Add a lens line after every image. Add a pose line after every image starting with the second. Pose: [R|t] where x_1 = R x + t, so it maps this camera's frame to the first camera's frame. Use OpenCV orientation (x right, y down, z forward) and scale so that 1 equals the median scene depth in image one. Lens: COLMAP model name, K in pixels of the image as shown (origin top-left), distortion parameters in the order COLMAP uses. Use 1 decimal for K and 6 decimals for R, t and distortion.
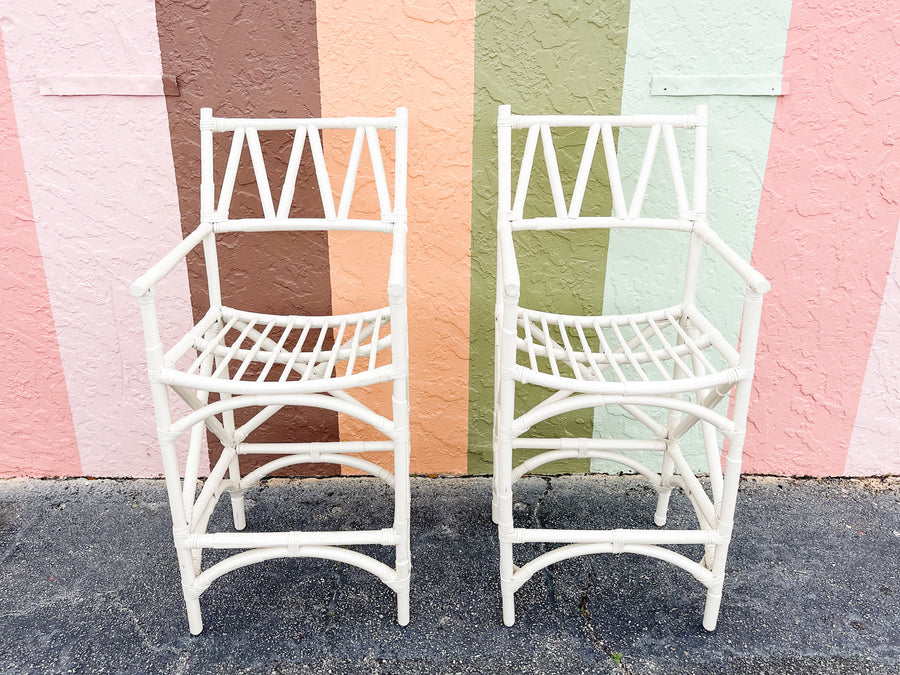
lens RADIAL K [[740.0, 0, 444.0], [0, 740.0, 289.2], [0, 0, 1]] dist [0.051282, -0.048968]
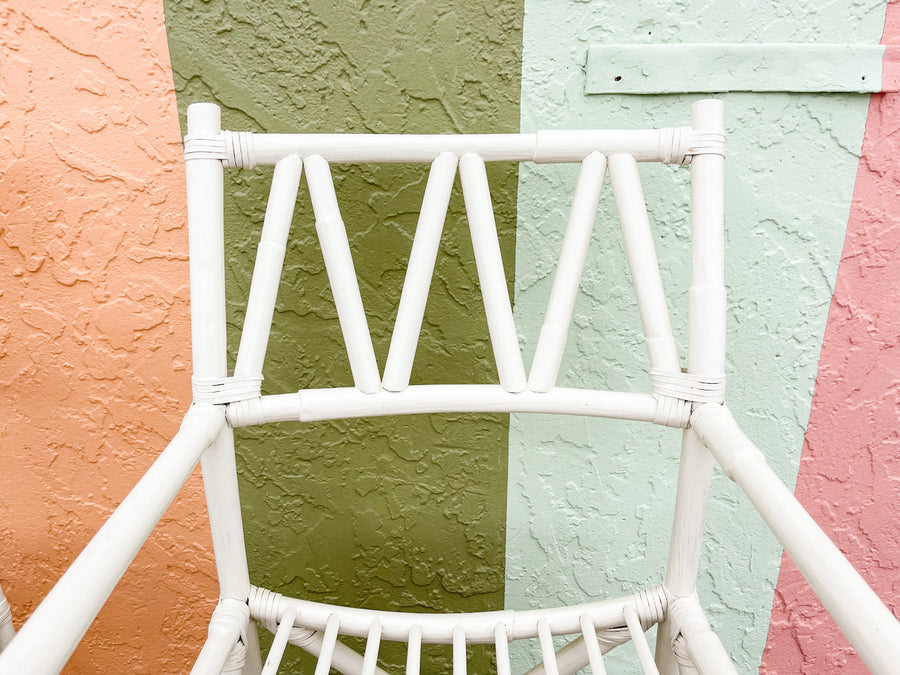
lens RADIAL K [[679.6, 0, 449.8], [0, 679.6, 349.9], [0, 0, 1]] dist [0.057980, -0.075702]
pose [[0.999825, -0.012218, 0.014147, 0.194013], [0.012374, 0.999863, -0.011014, -0.110827], [-0.014011, 0.011187, 0.999839, 0.615313]]
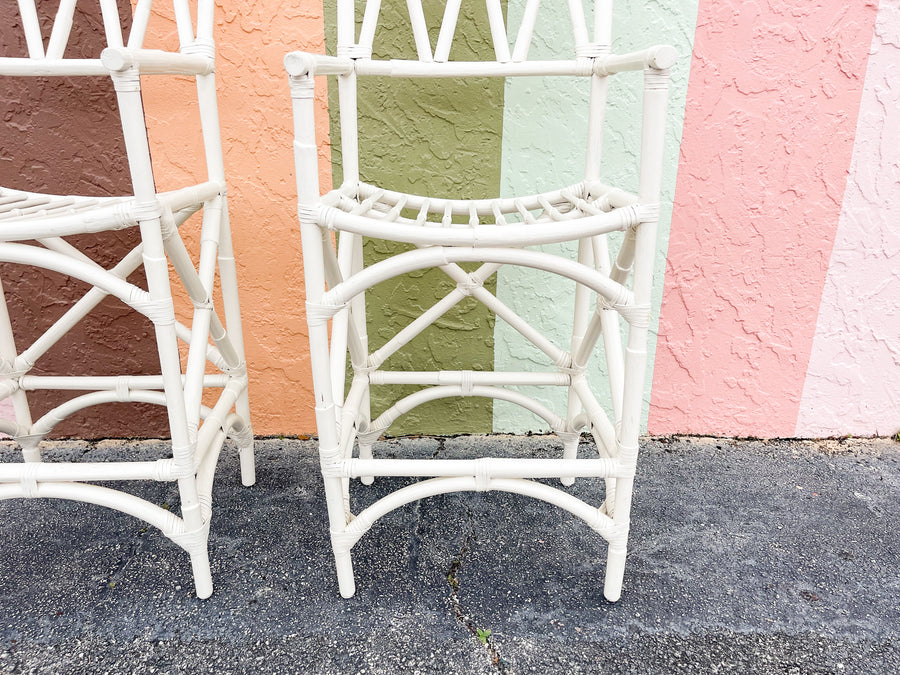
lens RADIAL K [[679.6, 0, 452.8], [0, 679.6, 346.6], [0, 0, 1]] dist [0.057980, -0.075702]
pose [[0.999870, 0.003452, 0.015736, 0.172541], [-0.003281, 0.999936, -0.010843, 0.196962], [-0.015772, 0.010790, 0.999817, 0.295830]]
